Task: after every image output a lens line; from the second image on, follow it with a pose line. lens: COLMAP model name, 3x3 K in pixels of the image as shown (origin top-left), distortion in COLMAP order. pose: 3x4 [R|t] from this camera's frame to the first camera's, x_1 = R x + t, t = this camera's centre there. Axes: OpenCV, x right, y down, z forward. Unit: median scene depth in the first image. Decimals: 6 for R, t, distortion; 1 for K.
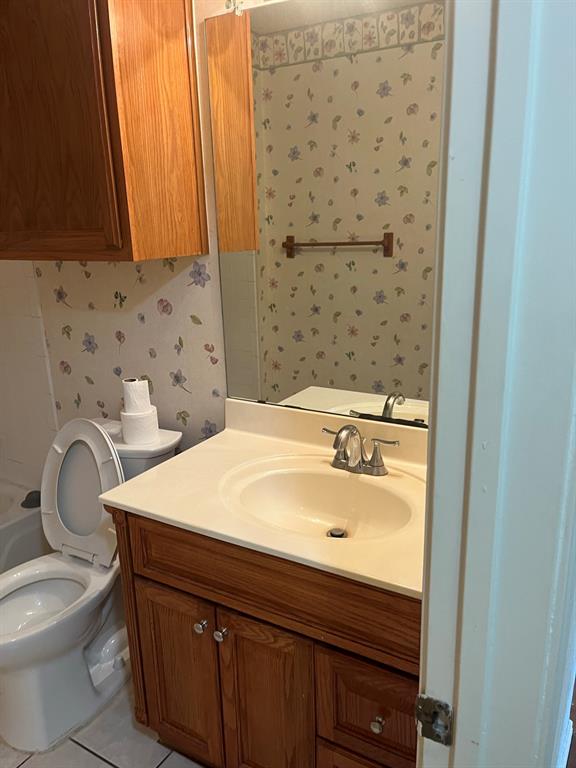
lens RADIAL K [[583.1, 0, 290.9], [0, 583.1, 393.3], [0, 0, 1]] dist [0.054684, -0.083656]
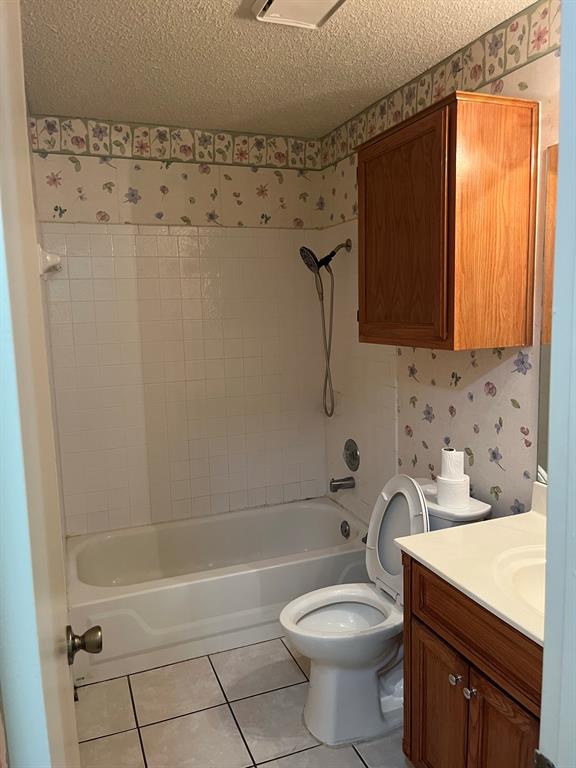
lens RADIAL K [[583.1, 0, 289.6], [0, 583.1, 383.0], [0, 0, 1]] dist [0.054684, -0.083656]
pose [[0.787231, 0.086189, -0.610606, 0.174418], [-0.167663, 0.982799, -0.077435, -0.009613], [0.593428, 0.163335, 0.788140, -0.113005]]
